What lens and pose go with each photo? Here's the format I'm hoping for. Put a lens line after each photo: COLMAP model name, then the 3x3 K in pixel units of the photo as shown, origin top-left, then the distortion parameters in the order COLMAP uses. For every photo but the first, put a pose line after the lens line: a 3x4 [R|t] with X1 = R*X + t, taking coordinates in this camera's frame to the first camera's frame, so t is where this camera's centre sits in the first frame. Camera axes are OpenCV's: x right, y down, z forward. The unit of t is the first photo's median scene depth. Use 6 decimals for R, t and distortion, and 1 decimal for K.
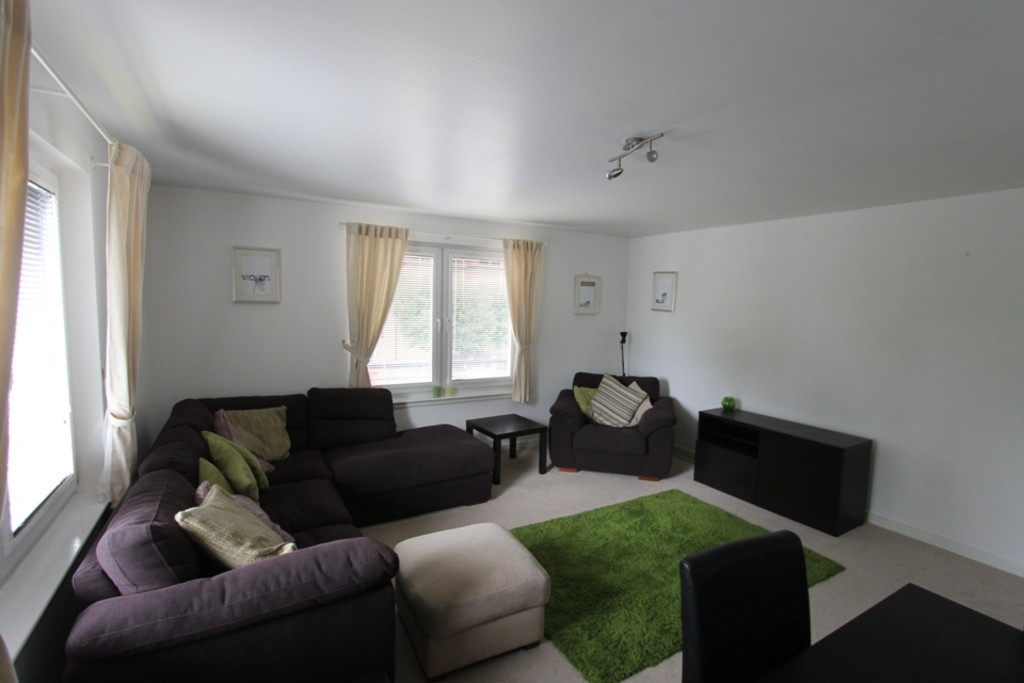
lens RADIAL K [[481.5, 0, 516.1], [0, 481.5, 346.7], [0, 0, 1]] dist [-0.001776, -0.000143]
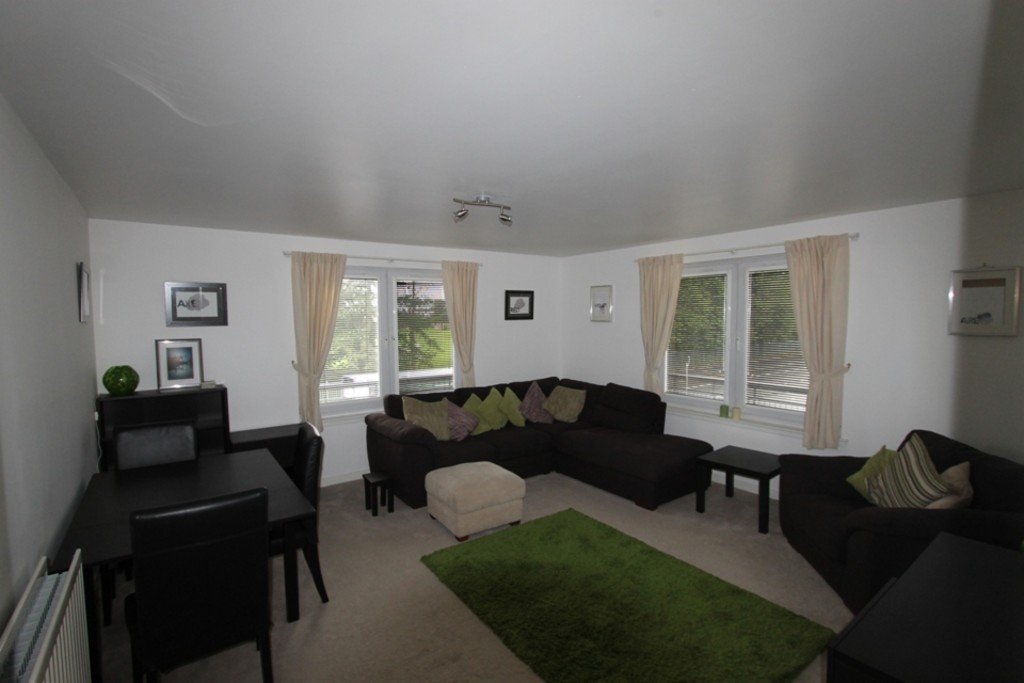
lens RADIAL K [[481.5, 0, 516.1], [0, 481.5, 346.7], [0, 0, 1]] dist [-0.001776, -0.000143]
pose [[0.102055, 0.042666, -0.993863, 0.941305], [-0.083770, 0.995900, 0.034151, -0.041773], [0.991245, 0.079771, 0.105210, 0.577689]]
